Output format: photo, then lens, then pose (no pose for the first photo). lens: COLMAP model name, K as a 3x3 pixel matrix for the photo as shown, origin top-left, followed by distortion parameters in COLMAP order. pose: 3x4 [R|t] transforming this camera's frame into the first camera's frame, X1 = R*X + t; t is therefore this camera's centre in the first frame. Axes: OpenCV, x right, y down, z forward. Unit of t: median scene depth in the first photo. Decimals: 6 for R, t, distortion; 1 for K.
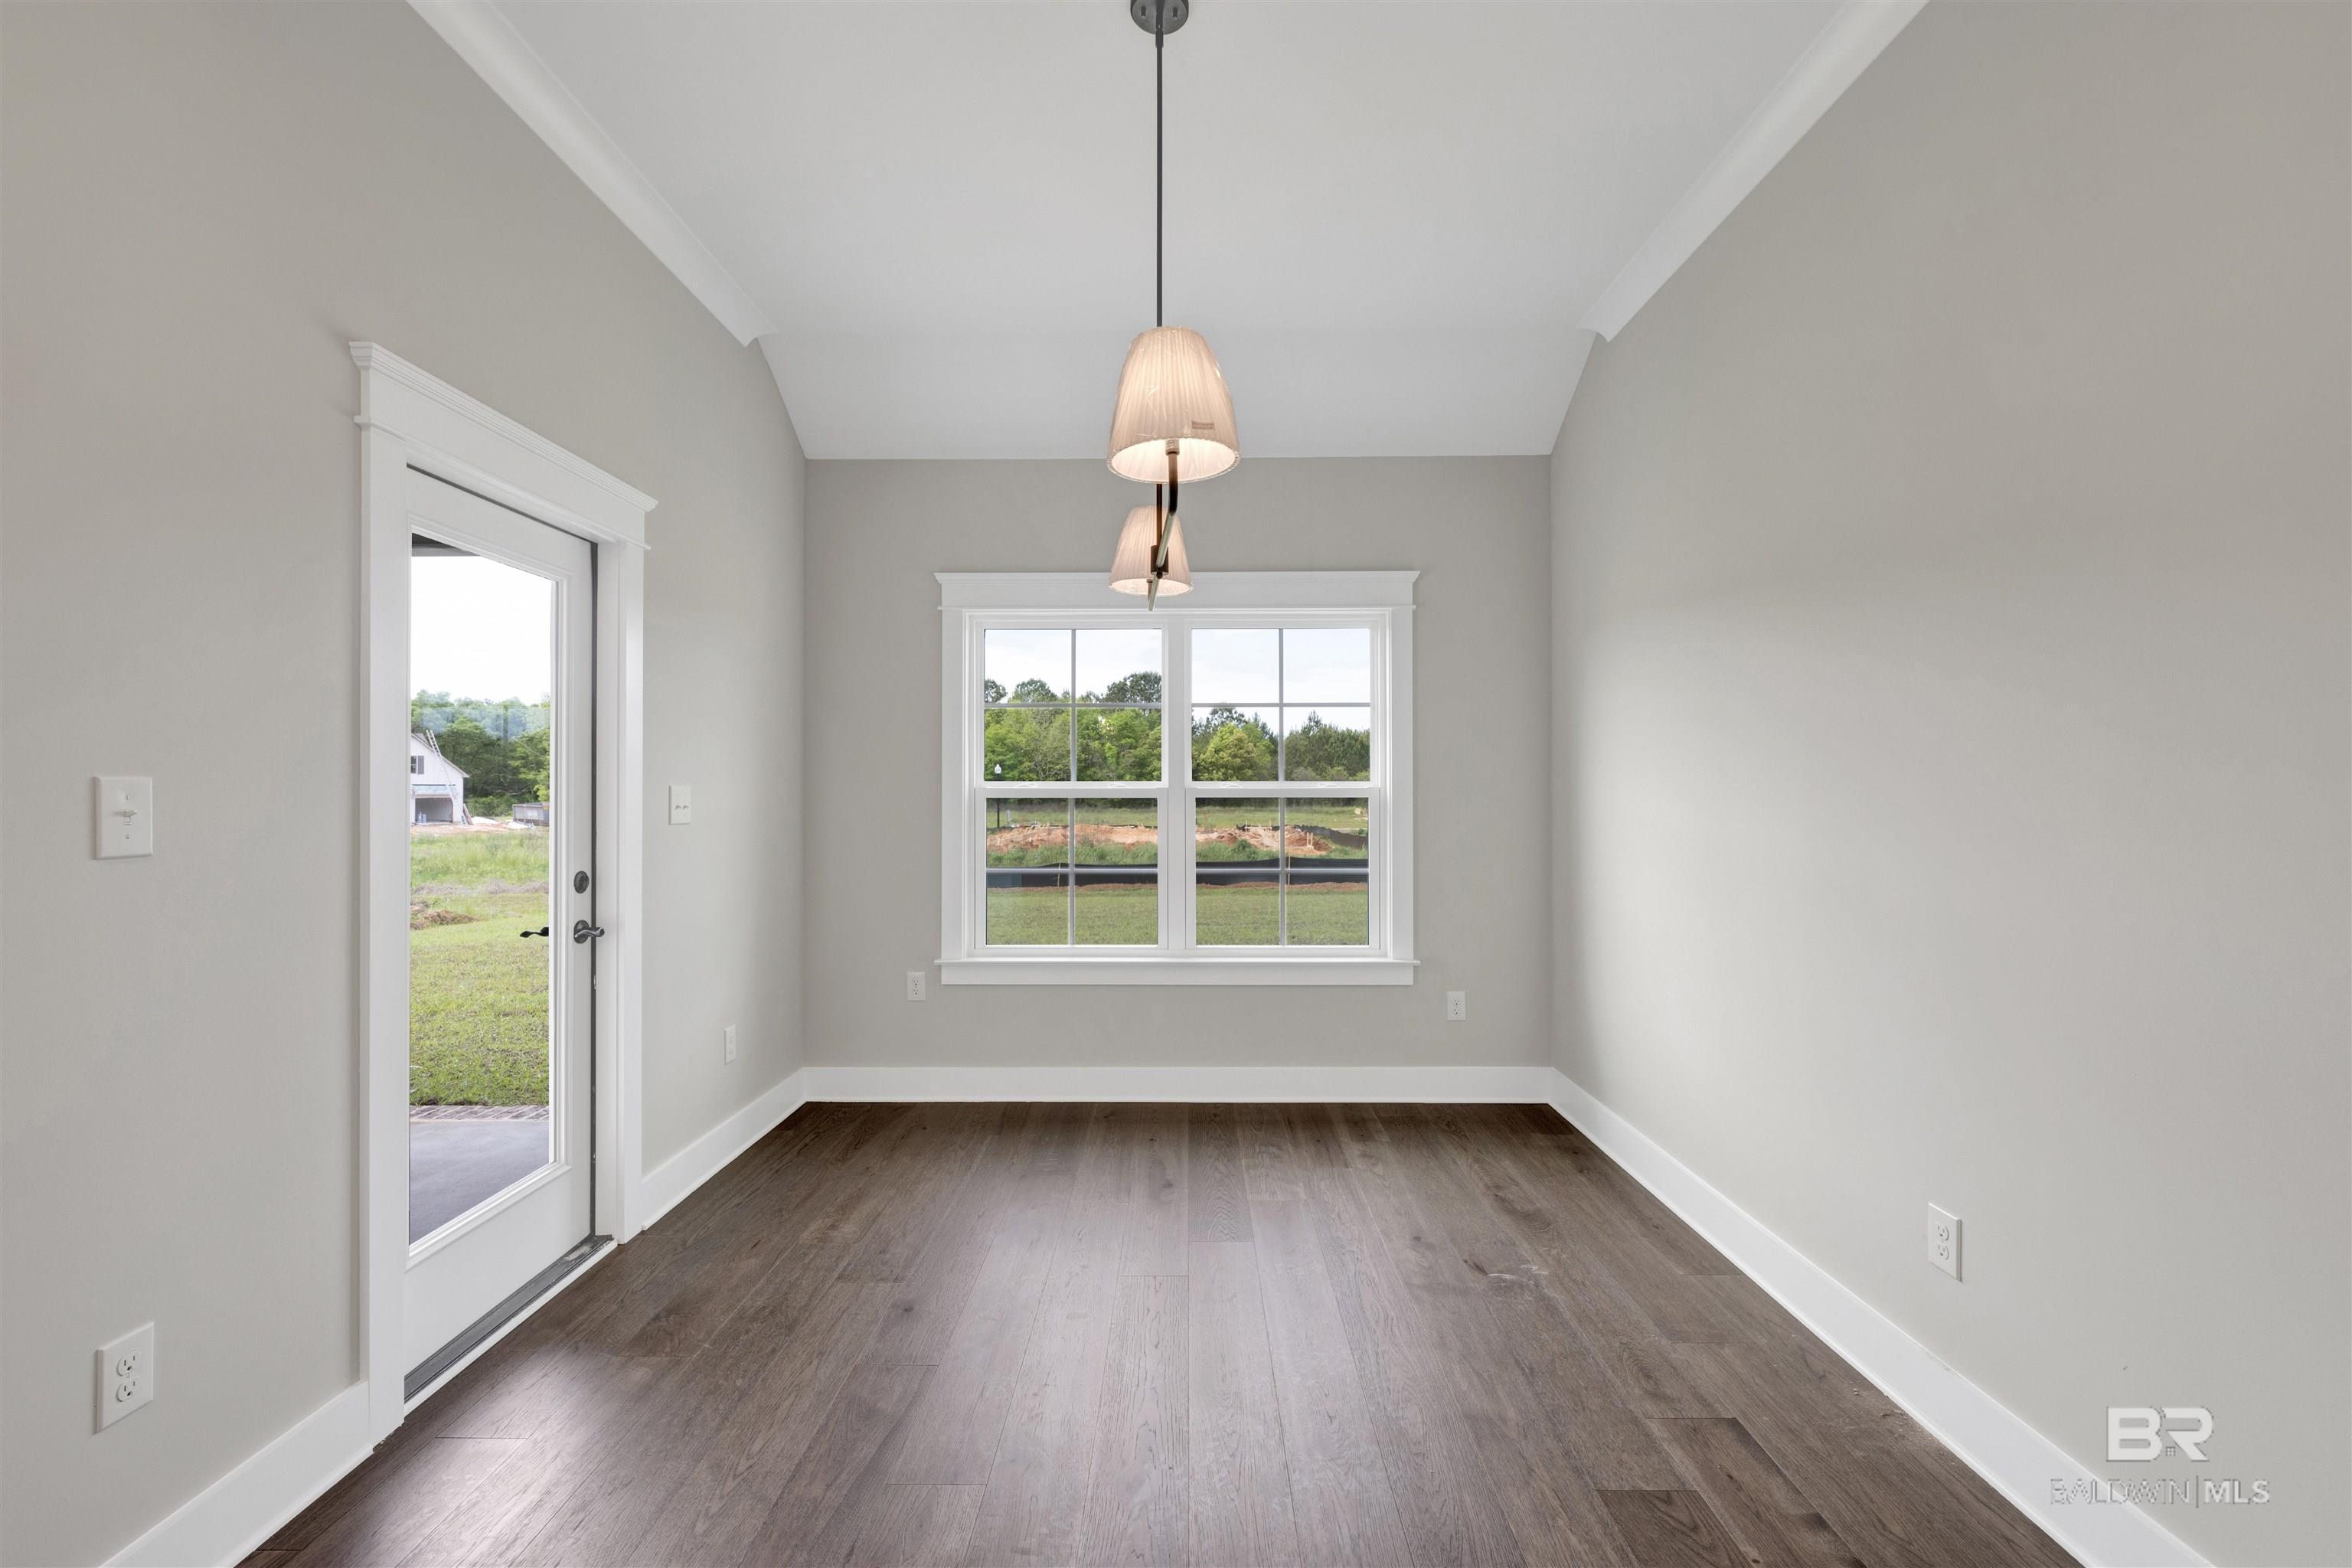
lens RADIAL K [[1013.2, 0, 1176.0], [0, 1013.2, 784.0], [0, 0, 1]] dist [-0.000398, -0.000045]
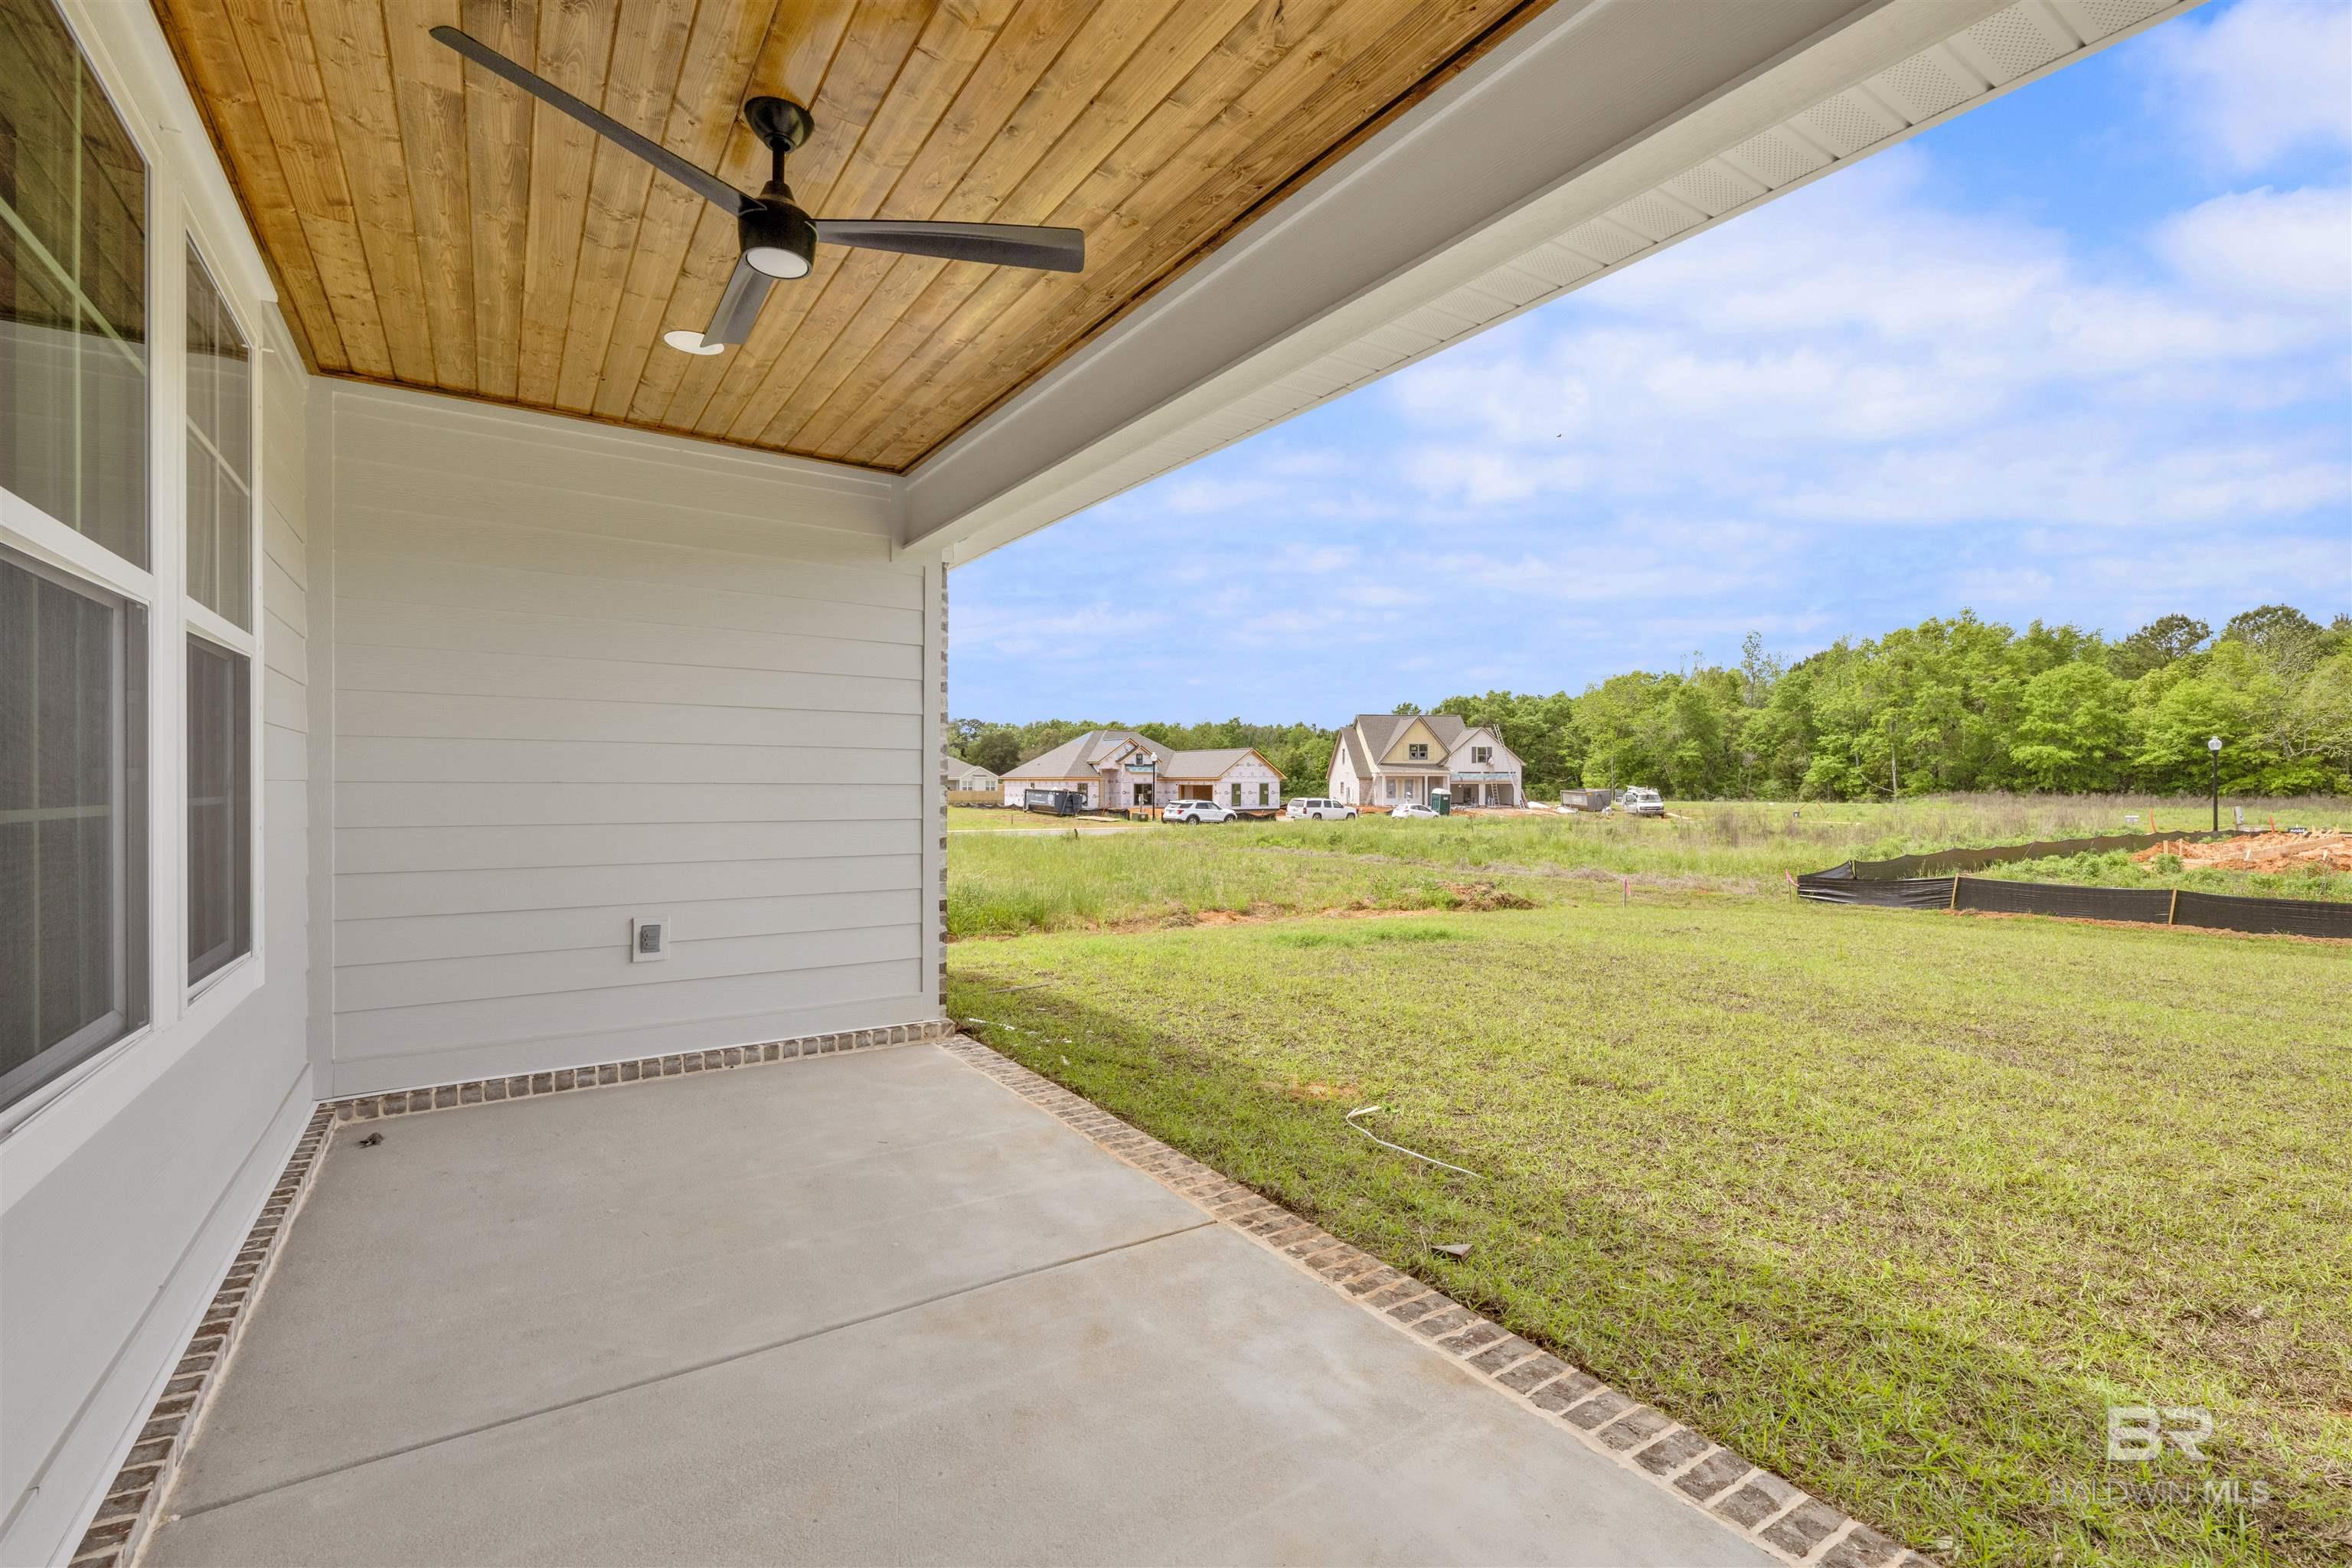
lens RADIAL K [[1013.2, 0, 1176.0], [0, 1013.2, 784.0], [0, 0, 1]] dist [-0.000398, -0.000045]
pose [[0.588861, 0.003184, -0.808228, -0.060043], [0.006467, 0.999942, 0.008651, 0.003257], [0.808209, -0.010321, 0.588806, 0.082727]]
